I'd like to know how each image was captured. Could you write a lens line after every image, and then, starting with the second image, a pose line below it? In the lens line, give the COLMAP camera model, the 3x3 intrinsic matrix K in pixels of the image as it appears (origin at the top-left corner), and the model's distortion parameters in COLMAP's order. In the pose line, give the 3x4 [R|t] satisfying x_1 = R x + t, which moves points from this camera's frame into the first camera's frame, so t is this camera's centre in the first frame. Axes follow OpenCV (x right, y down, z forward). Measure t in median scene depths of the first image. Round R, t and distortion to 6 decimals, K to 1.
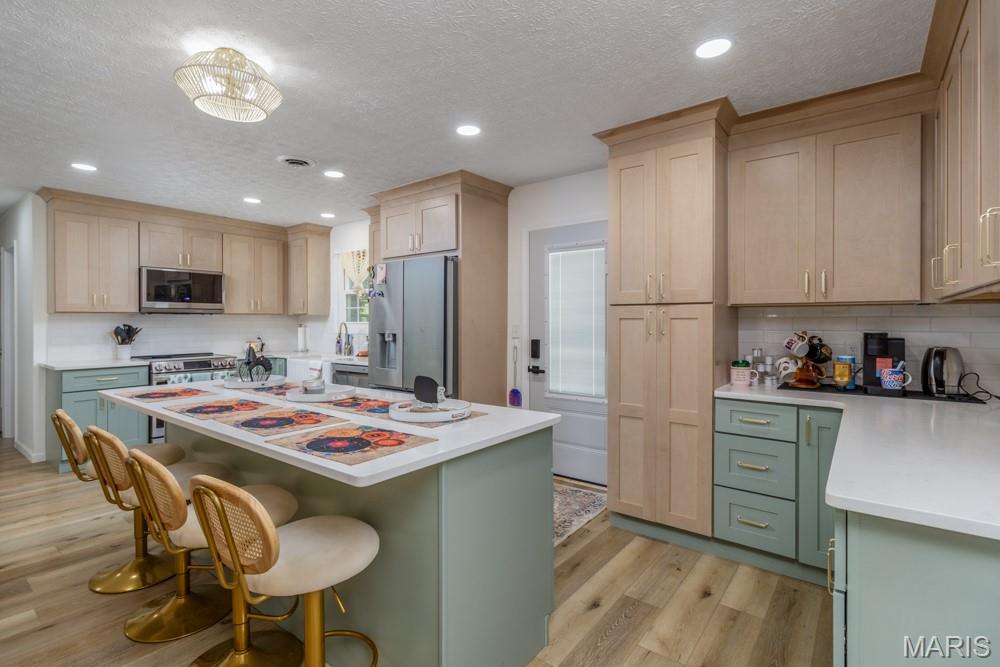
lens RADIAL K [[471.1, 0, 502.6], [0, 471.1, 320.3], [0, 0, 1]] dist [0.003257, 0.000717]
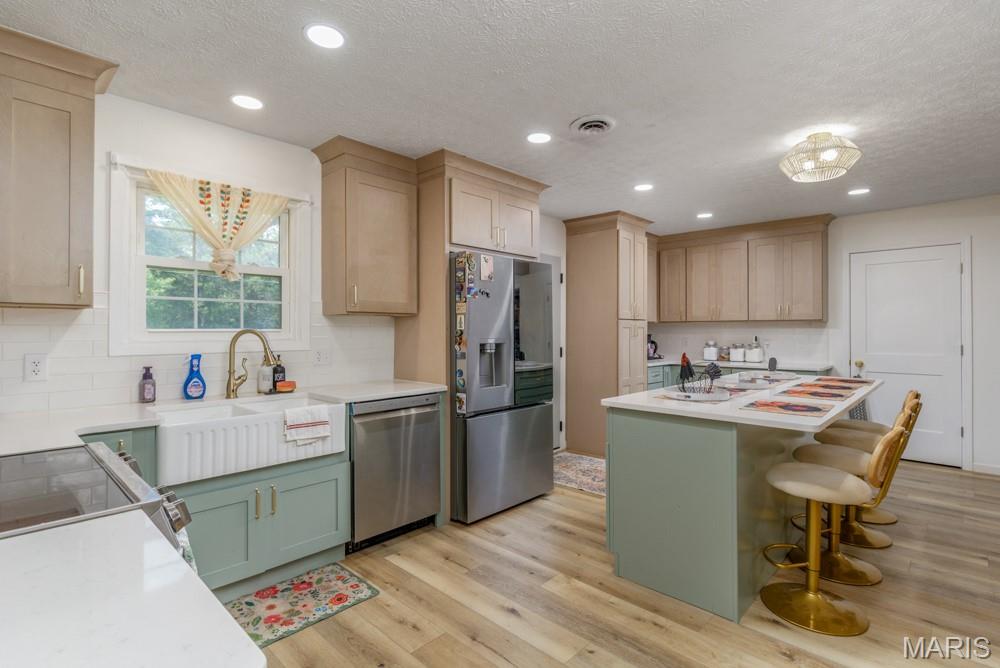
lens RADIAL K [[474.5, 0, 499.5], [0, 474.5, 326.6], [0, 0, 1]] dist [0.003130, 0.000332]
pose [[0.115544, 0.009460, 0.993257, -1.077860], [-0.002607, 0.999954, -0.009220, 0.006706], [-0.993299, -0.001524, 0.115563, 0.922352]]
